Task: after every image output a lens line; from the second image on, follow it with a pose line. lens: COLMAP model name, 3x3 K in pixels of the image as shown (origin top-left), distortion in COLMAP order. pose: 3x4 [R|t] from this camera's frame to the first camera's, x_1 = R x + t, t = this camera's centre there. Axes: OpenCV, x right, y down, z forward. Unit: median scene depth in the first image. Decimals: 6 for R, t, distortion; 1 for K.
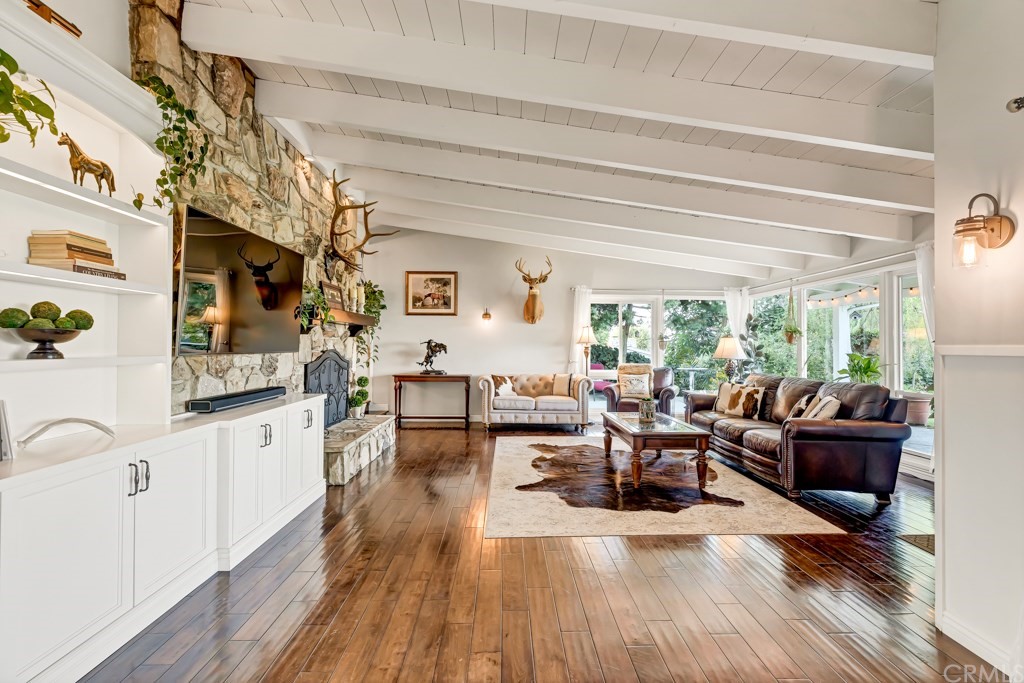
lens RADIAL K [[467.5, 0, 521.3], [0, 467.5, 339.5], [0, 0, 1]] dist [-0.003958, 0.000108]
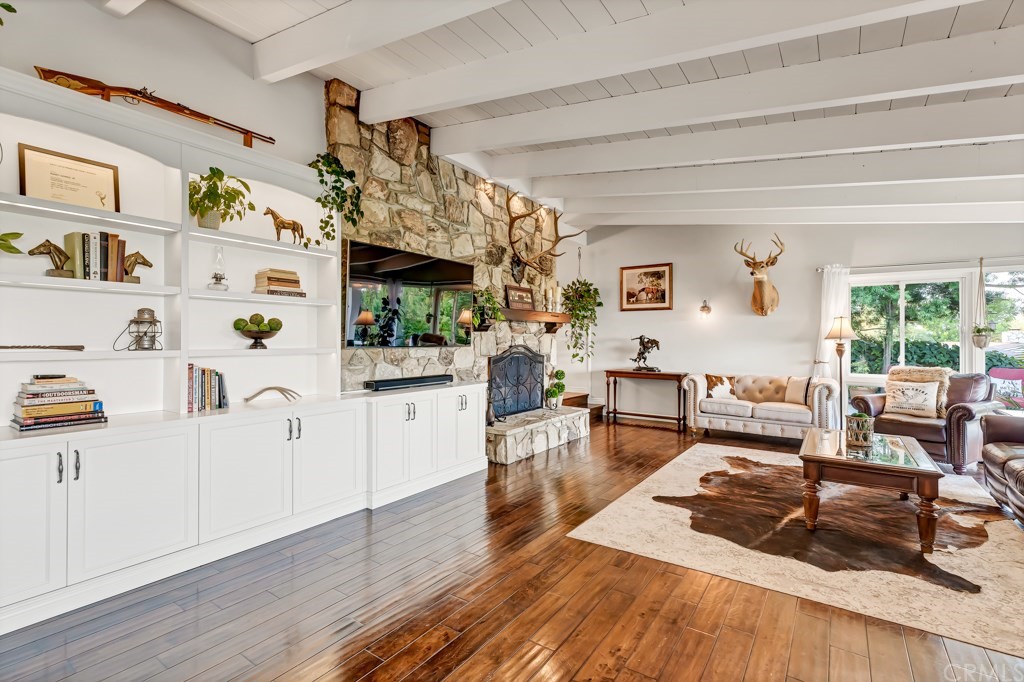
lens RADIAL K [[467.5, 0, 514.1], [0, 467.5, 337.1], [0, 0, 1]] dist [-0.003958, 0.000108]
pose [[0.802034, -0.005315, -0.597254, 0.329201], [0.006760, 0.999977, 0.000179, 0.002992], [0.597240, -0.004181, 0.802052, 0.112154]]
